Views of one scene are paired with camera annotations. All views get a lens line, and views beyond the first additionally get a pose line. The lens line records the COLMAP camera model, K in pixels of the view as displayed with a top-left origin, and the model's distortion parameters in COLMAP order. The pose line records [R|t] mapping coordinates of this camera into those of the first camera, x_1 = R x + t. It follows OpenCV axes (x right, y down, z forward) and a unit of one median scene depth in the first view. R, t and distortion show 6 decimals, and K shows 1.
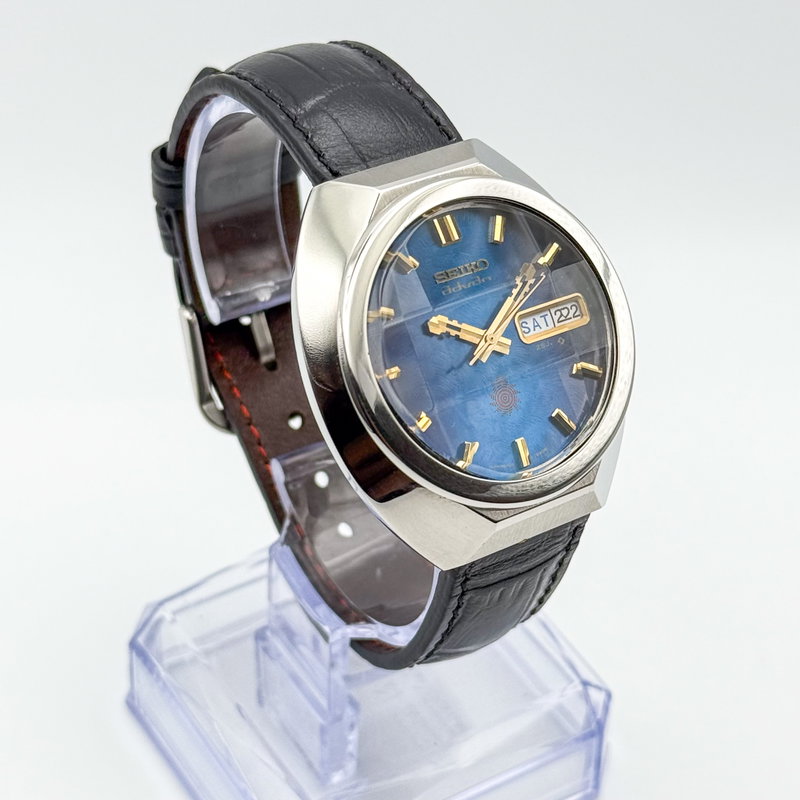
lens RADIAL K [[2101.9, 0, 400.0], [0, 2101.9, 400.0], [0, 0, 1]] dist [0.054305, -0.587066]
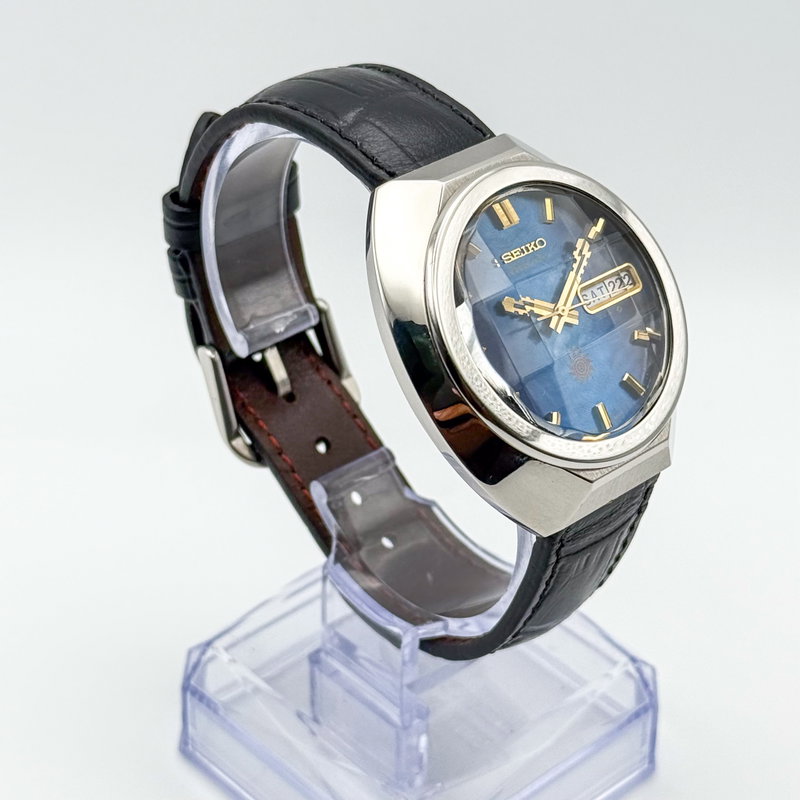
lens RADIAL K [[2101.9, 0, 400.0], [0, 2101.9, 400.0], [0, 0, 1]] dist [0.054305, -0.587066]
pose [[0.985376, -0.121258, 0.119712, -0.158682], [0.128583, 0.990147, -0.055460, 0.059424], [-0.111808, 0.070042, 0.991258, -0.029970]]
